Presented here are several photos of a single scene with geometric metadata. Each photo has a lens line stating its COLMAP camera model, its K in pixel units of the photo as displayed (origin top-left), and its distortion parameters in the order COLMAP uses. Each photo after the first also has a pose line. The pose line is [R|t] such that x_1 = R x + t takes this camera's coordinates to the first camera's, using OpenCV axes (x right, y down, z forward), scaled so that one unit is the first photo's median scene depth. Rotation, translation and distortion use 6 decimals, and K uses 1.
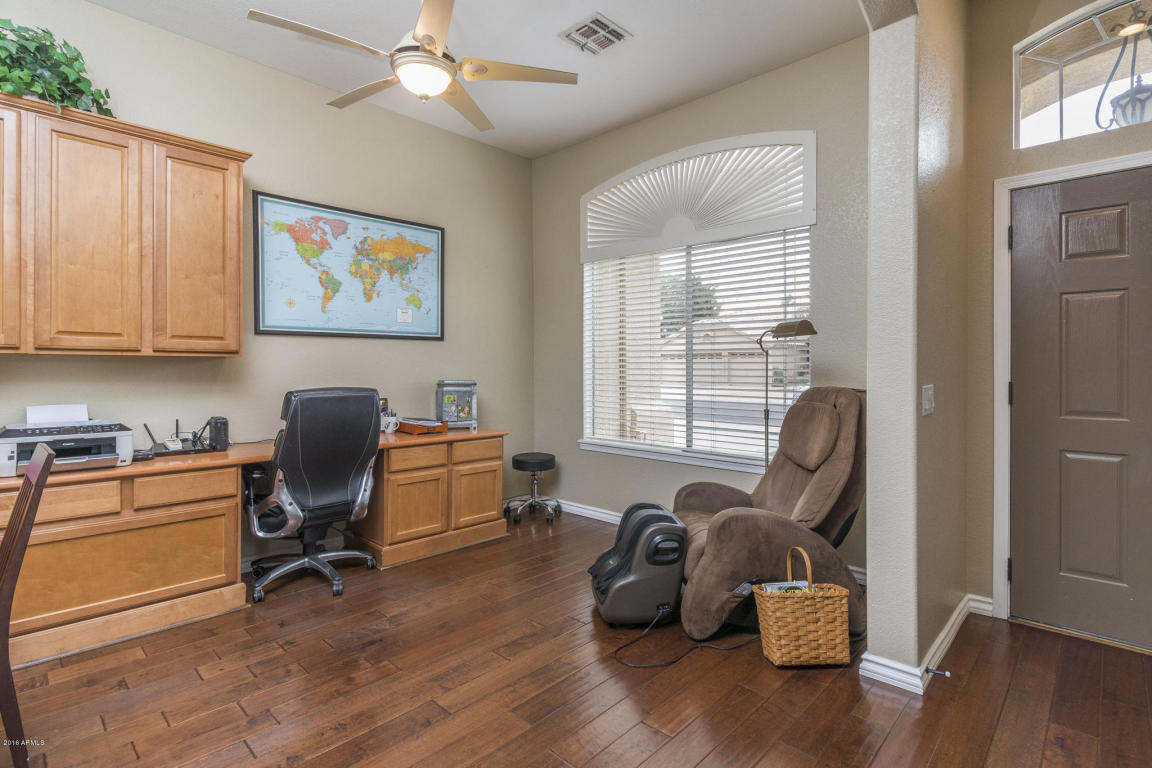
lens RADIAL K [[561.3, 0, 574.5], [0, 561.3, 373.7], [0, 0, 1]] dist [-0.001945, -0.002000]
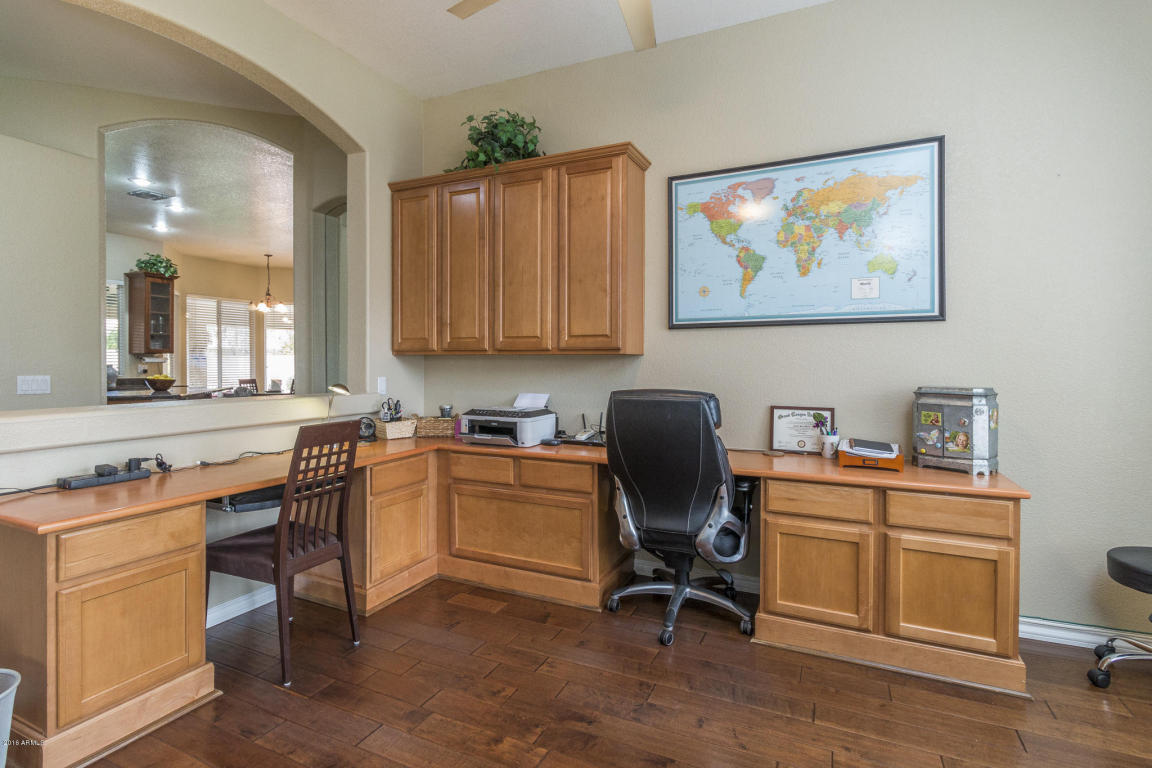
lens RADIAL K [[561.3, 0, 569.2], [0, 561.3, 366.8], [0, 0, 1]] dist [-0.001945, -0.002000]
pose [[0.319104, 0.007493, -0.947690, 0.247933], [-0.010967, 0.999931, 0.004213, -0.008624], [0.947656, 0.009049, 0.319165, 0.490373]]
